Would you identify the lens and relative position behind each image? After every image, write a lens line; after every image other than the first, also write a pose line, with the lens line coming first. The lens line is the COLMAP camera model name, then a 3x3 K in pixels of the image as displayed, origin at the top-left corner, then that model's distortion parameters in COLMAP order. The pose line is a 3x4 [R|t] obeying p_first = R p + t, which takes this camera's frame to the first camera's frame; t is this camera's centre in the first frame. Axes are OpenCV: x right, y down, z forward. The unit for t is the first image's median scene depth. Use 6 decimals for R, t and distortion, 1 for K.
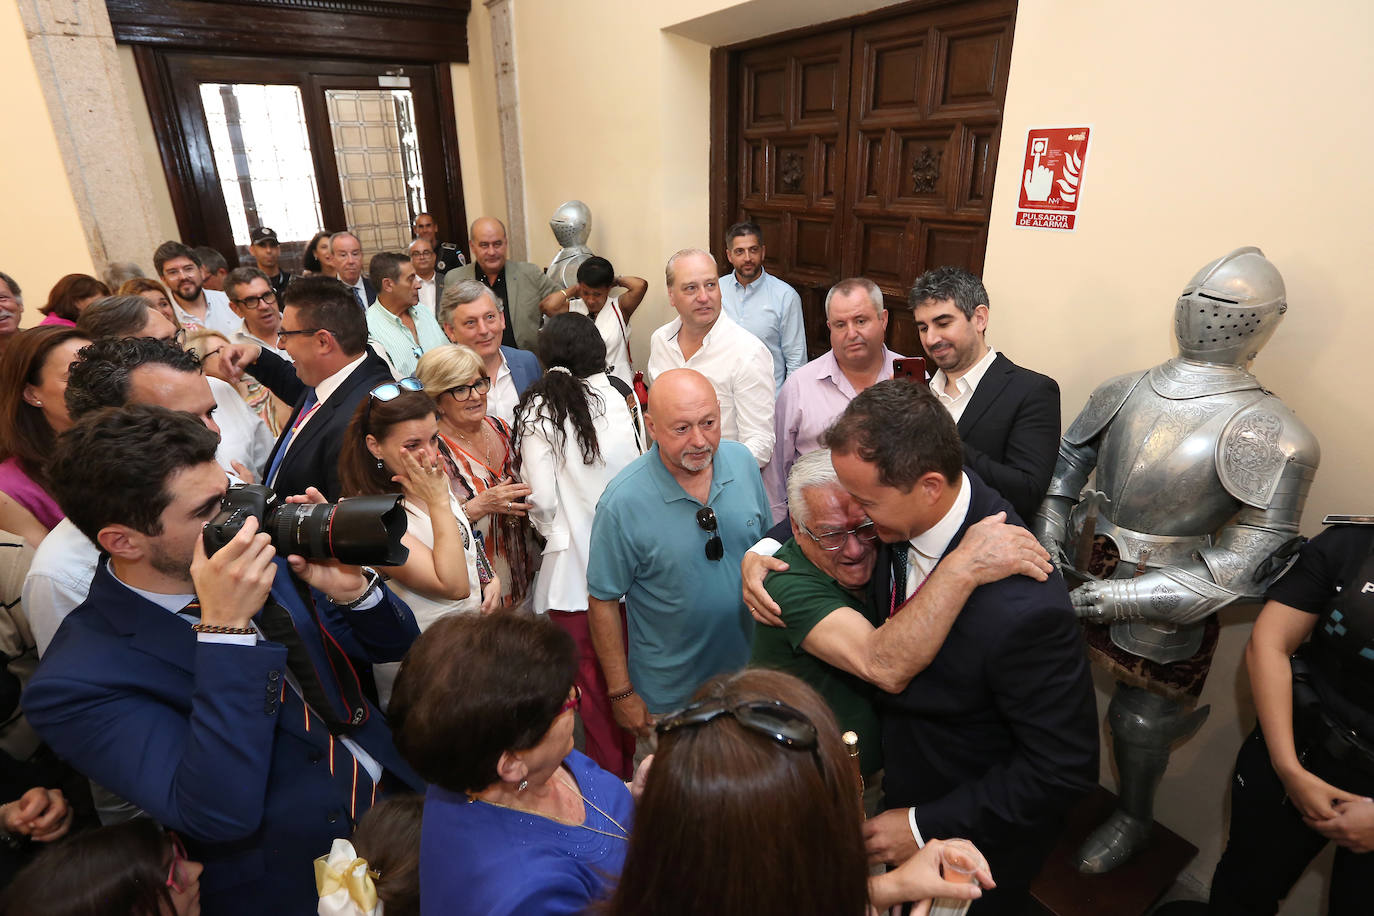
lens RADIAL K [[697.8, 0, 687.0], [0, 697.8, 458.0], [0, 0, 1]] dist [-0.083859, 0.021477]
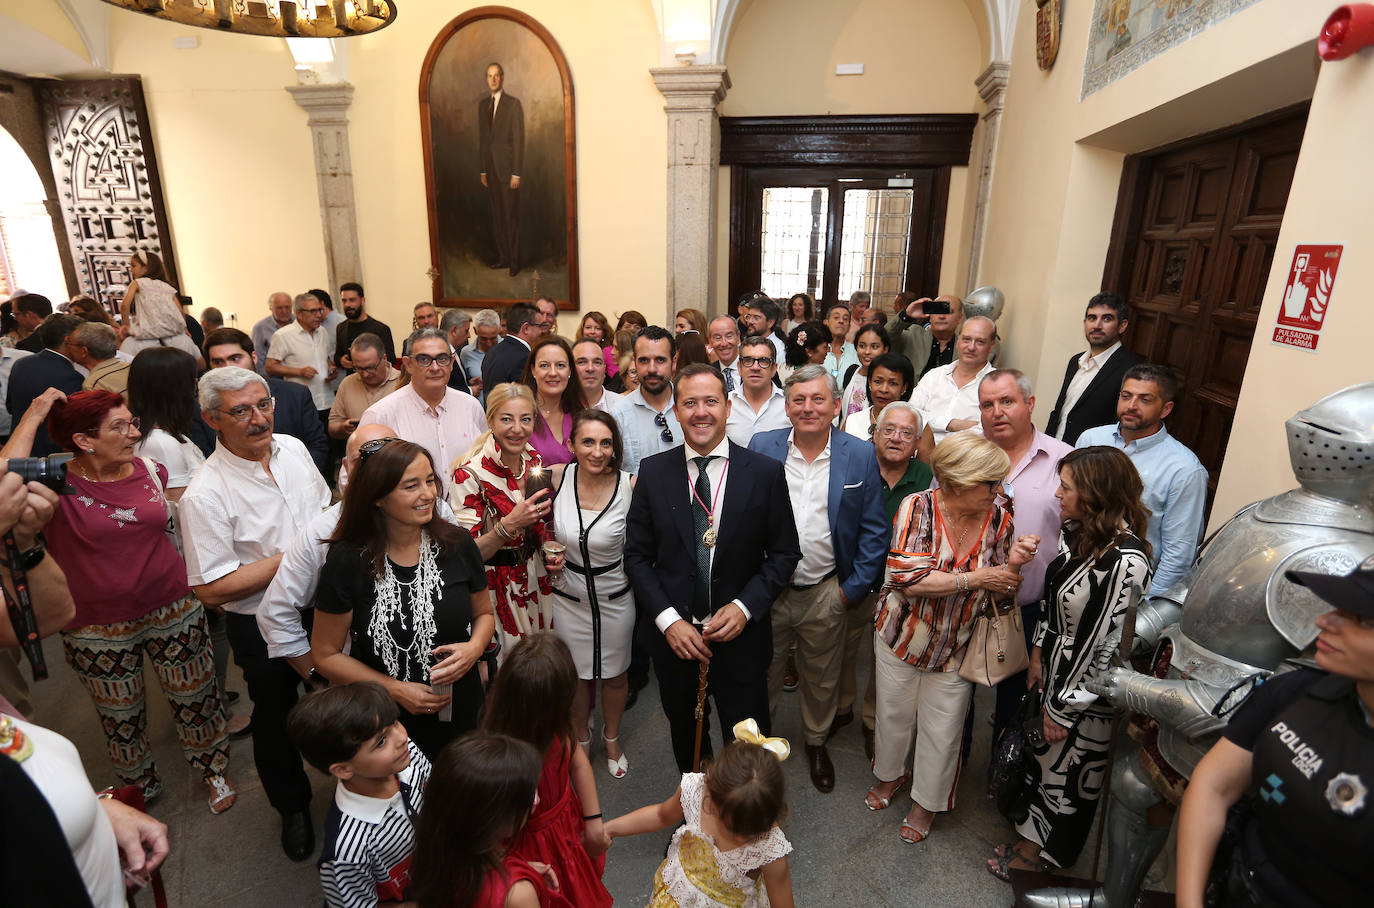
lens RADIAL K [[631.8, 0, 682.1], [0, 631.8, 430.2], [0, 0, 1]] dist [-0.020061, -0.000394]
pose [[0.714974, 0.209831, -0.666921, 0.503033], [-0.284444, 0.958687, -0.003311, 0.019726], [0.638674, 0.192069, 0.745121, -0.166998]]
